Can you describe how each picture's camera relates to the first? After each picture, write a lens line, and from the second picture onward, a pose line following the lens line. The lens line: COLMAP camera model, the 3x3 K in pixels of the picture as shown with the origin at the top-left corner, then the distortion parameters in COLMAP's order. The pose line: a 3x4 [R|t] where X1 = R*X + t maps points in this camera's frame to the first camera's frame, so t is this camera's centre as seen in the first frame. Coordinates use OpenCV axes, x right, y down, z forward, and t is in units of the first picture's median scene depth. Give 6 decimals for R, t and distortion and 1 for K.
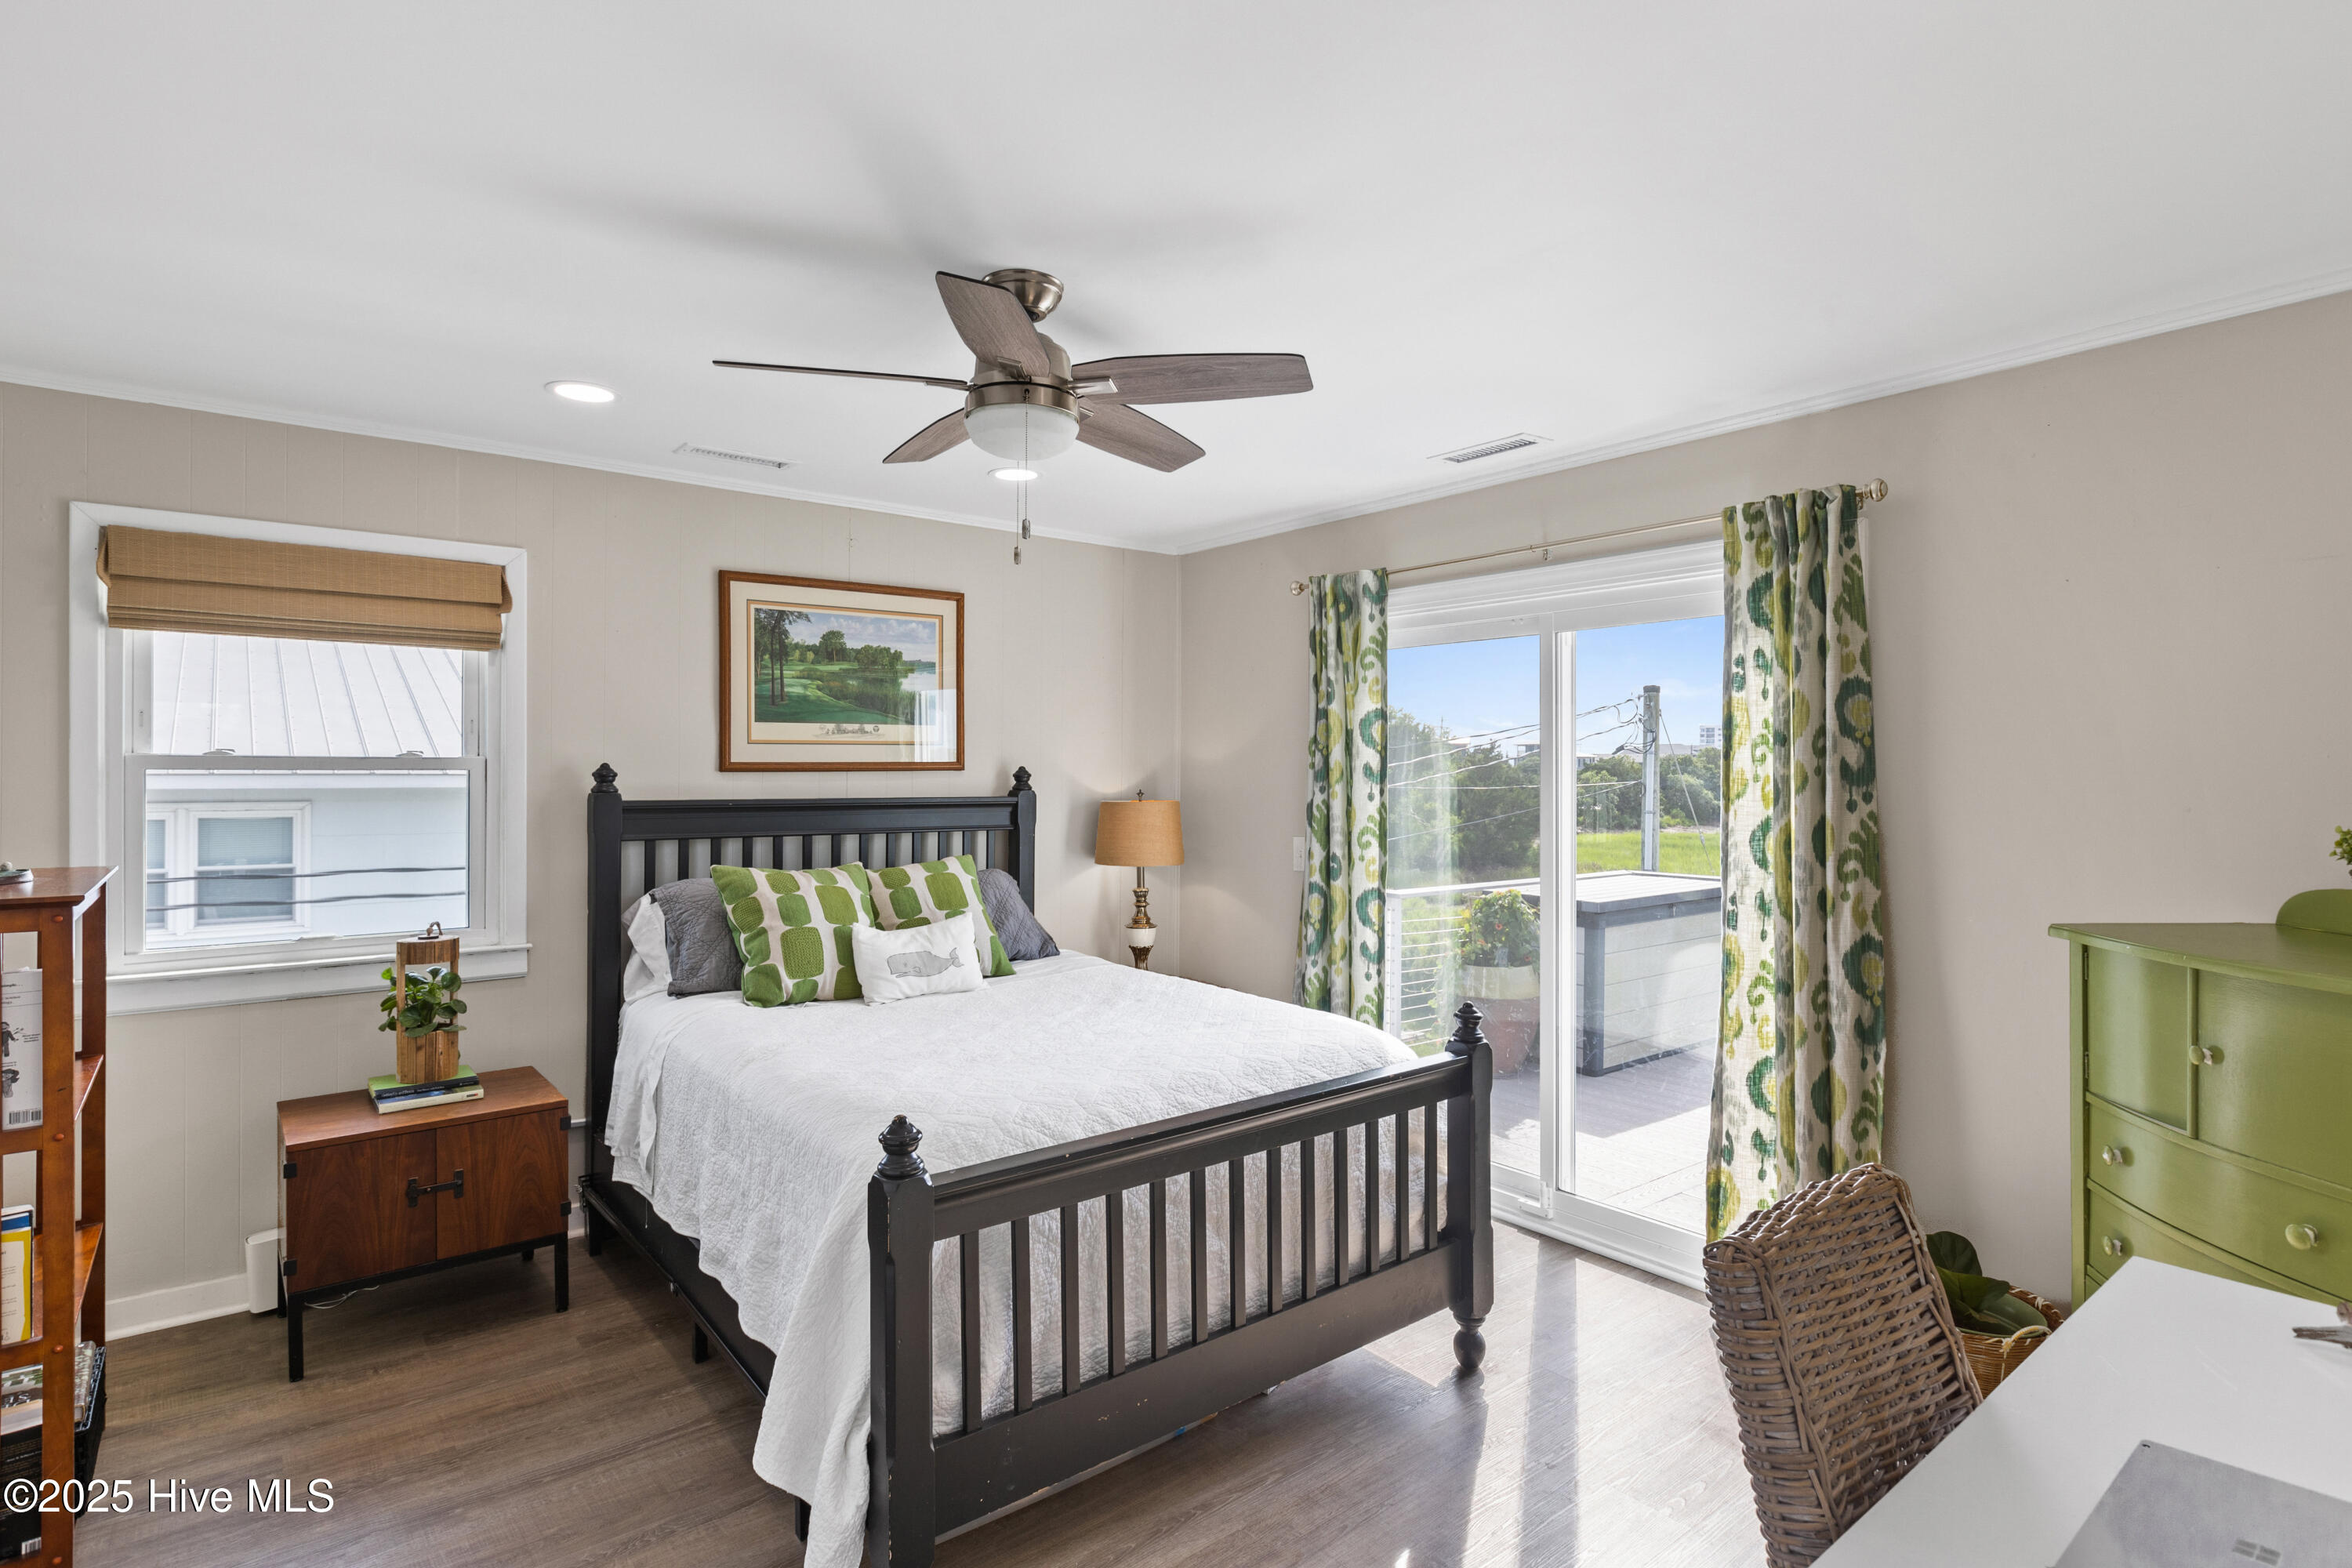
lens RADIAL K [[1215.0, 0, 1181.4], [0, 1215.0, 785.3], [0, 0, 1]] dist [-0.007891, -0.000422]
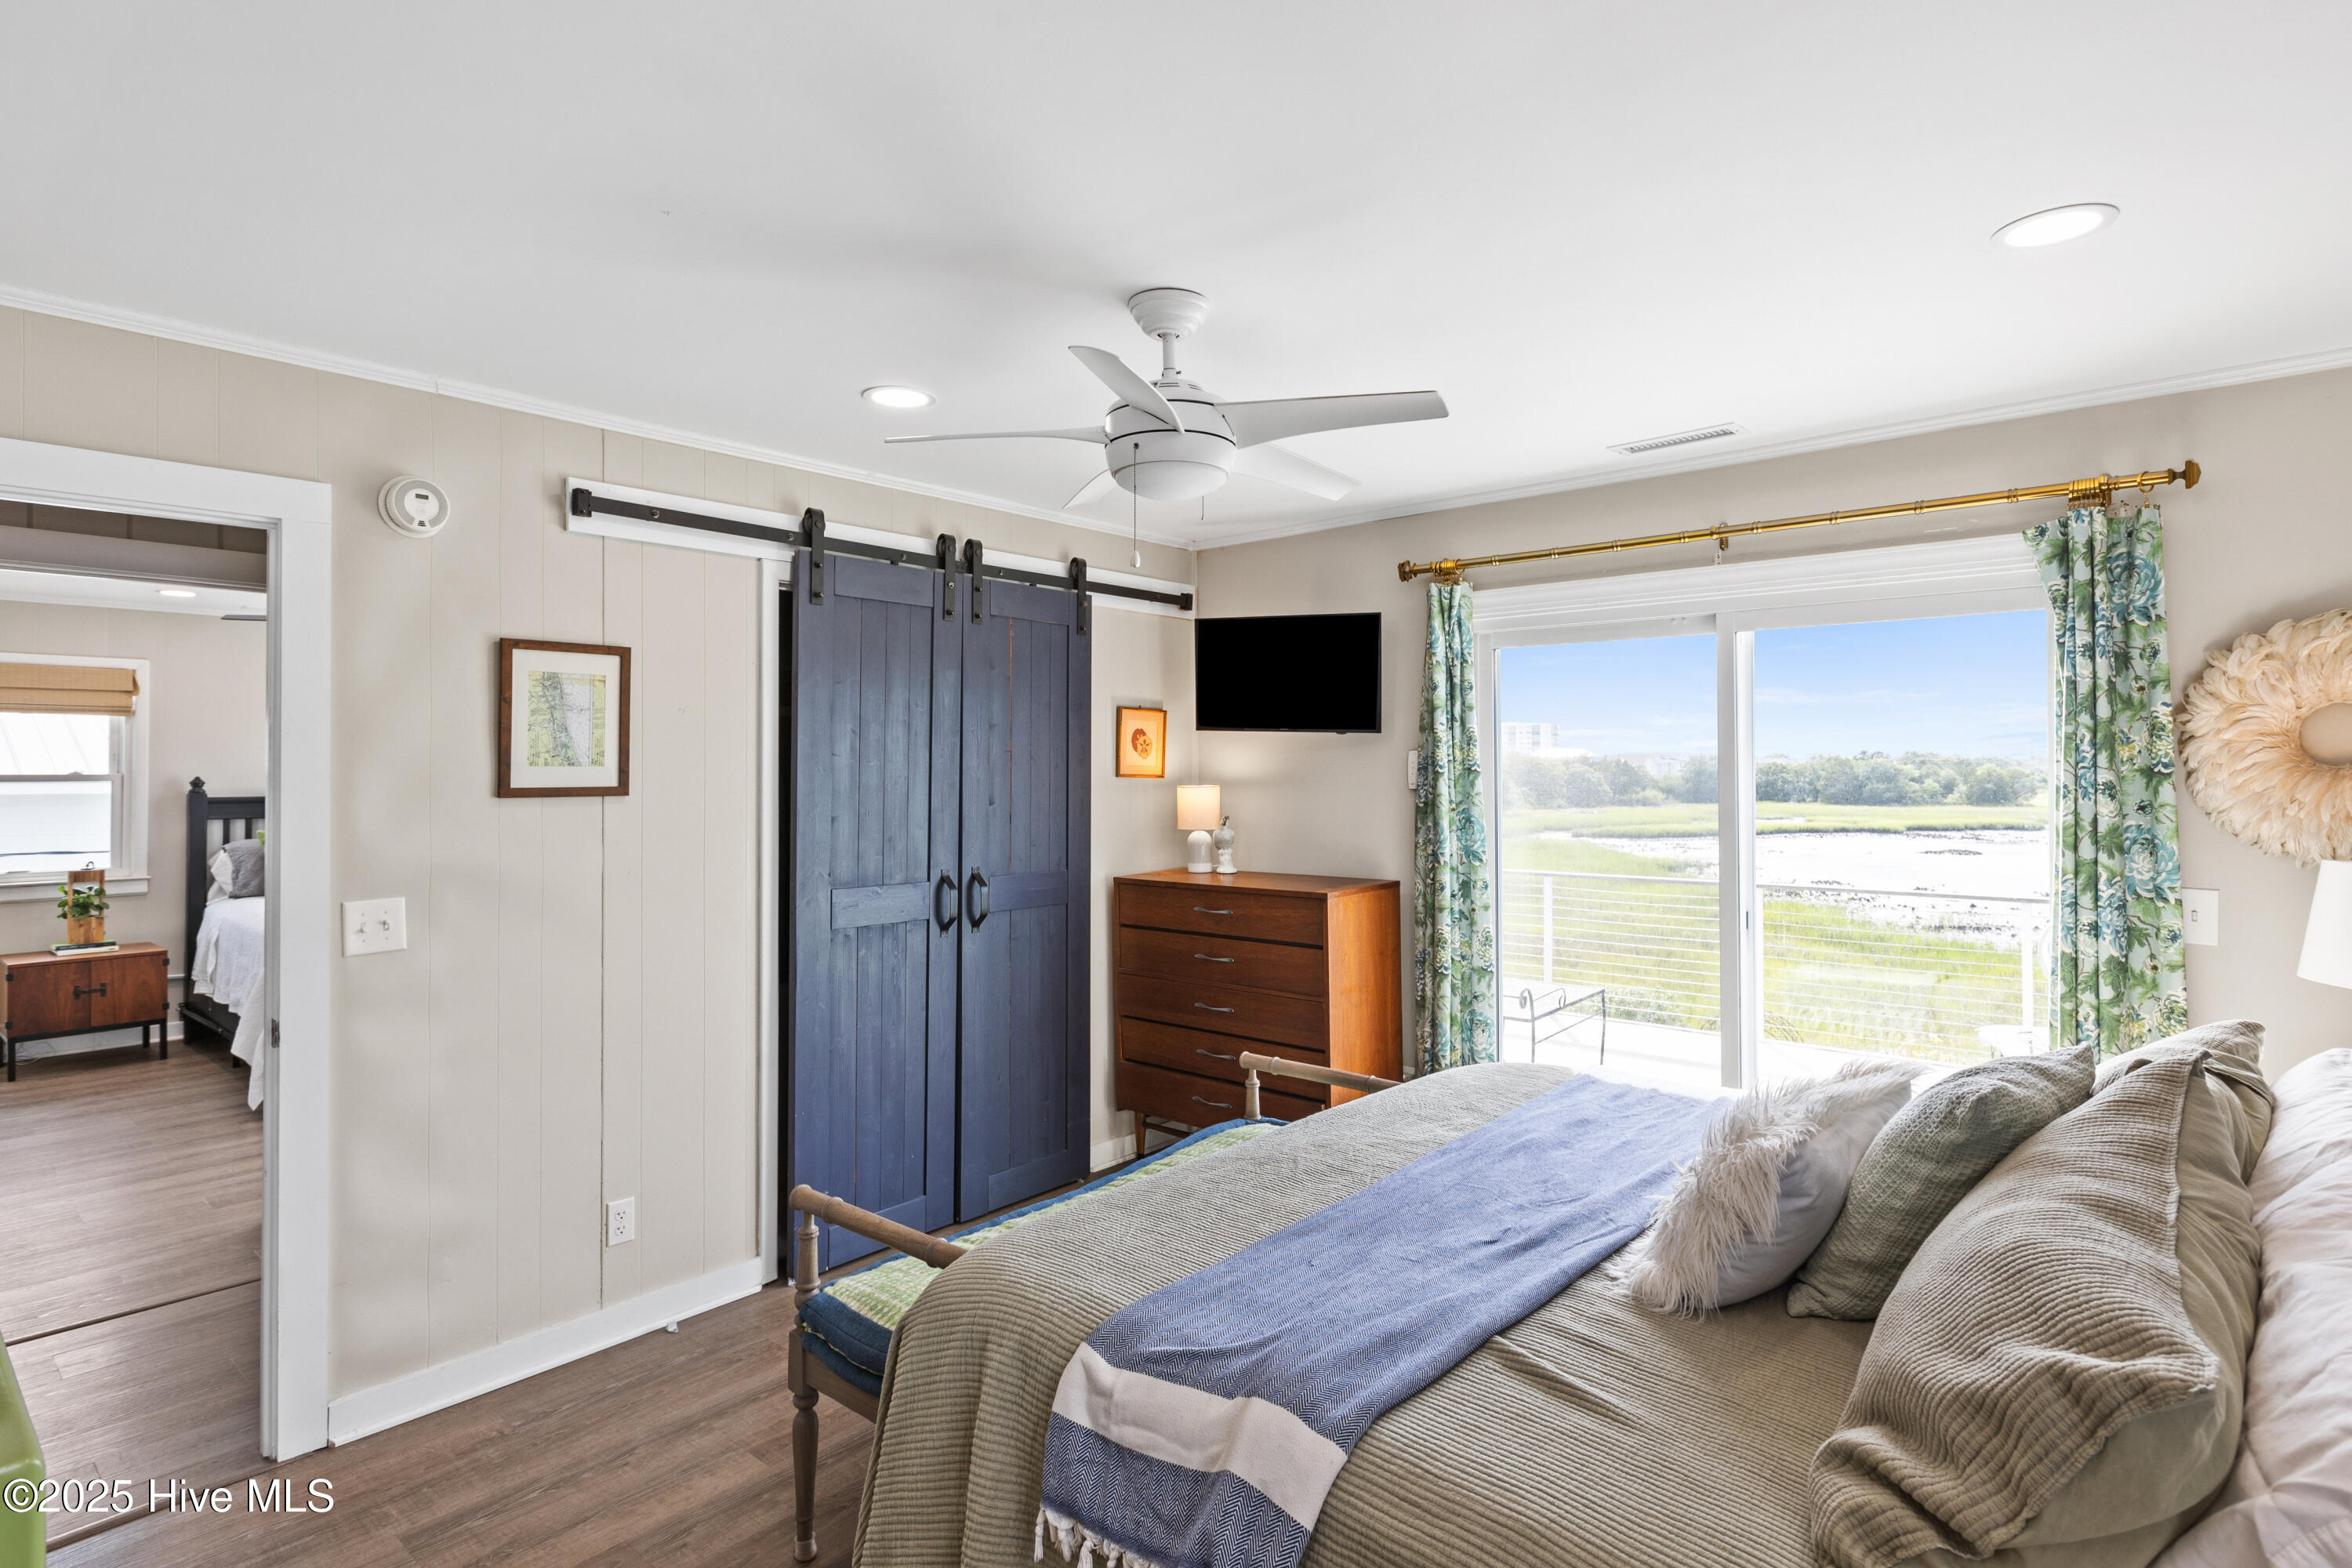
lens RADIAL K [[1215.0, 0, 1170.7], [0, 1215.0, 768.2], [0, 0, 1]] dist [-0.007891, -0.000422]
pose [[0.982971, 0.001594, 0.183754, 0.685629], [0.001224, 0.999883, -0.015222, -0.001757], [-0.183756, 0.015188, 0.982854, -1.148949]]
